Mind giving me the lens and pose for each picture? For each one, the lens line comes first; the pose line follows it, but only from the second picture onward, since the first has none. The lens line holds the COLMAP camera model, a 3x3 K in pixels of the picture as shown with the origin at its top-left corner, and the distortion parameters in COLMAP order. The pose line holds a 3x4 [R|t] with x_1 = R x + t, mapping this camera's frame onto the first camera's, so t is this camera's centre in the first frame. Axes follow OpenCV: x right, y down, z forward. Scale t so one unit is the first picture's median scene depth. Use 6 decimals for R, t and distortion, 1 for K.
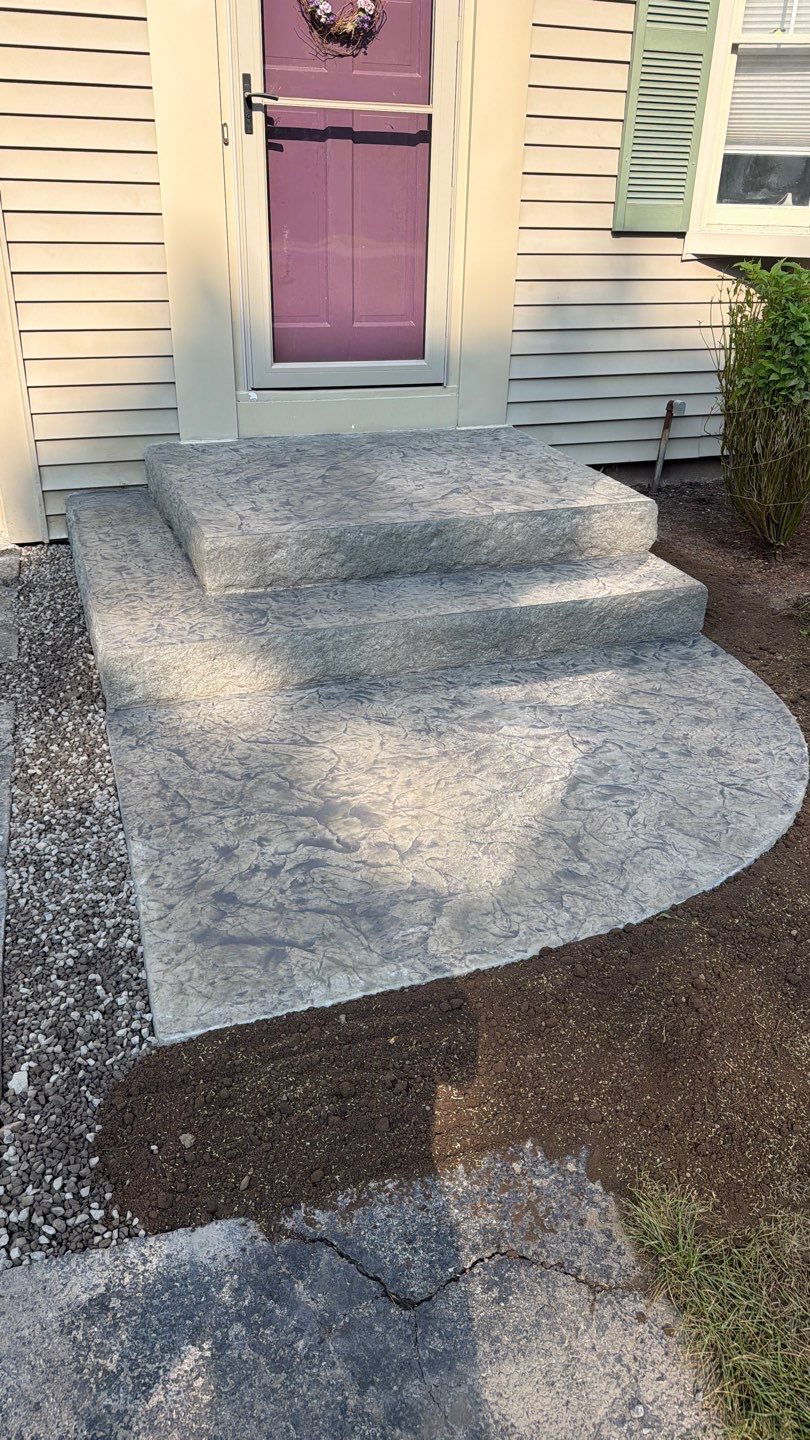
lens RADIAL K [[1035.3, 0, 408.8], [0, 1035.3, 710.3], [0, 0, 1]] dist [0.093927, -0.108406]
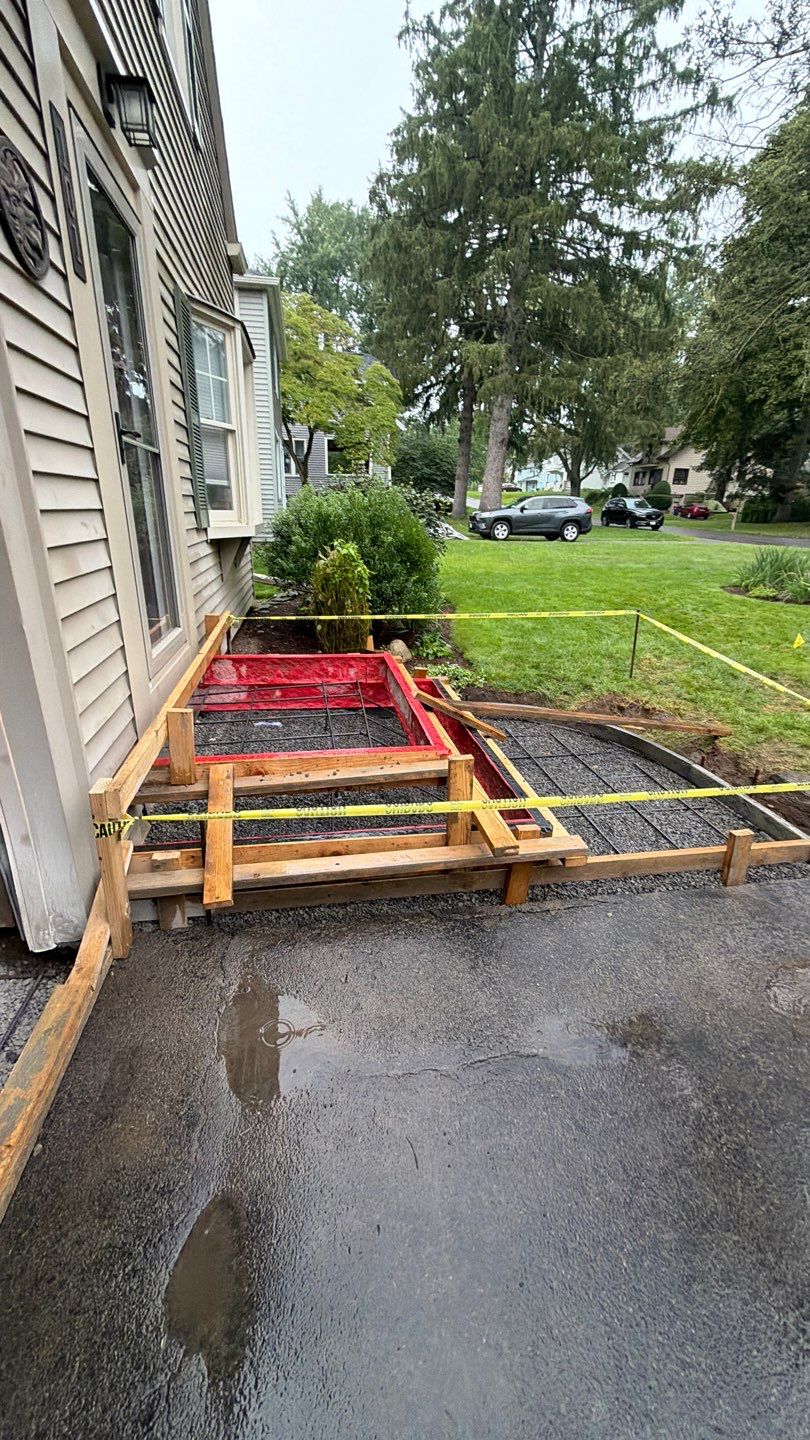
lens RADIAL K [[573.0, 0, 405.0], [0, 573.0, 720.0], [0, 0, 1]] dist [-0.001715, -0.000401]
pose [[0.161416, -0.364285, 0.917192, -0.848896], [0.422184, 0.865533, 0.269468, -0.398237], [-0.892023, 0.343727, 0.293506, 0.735448]]
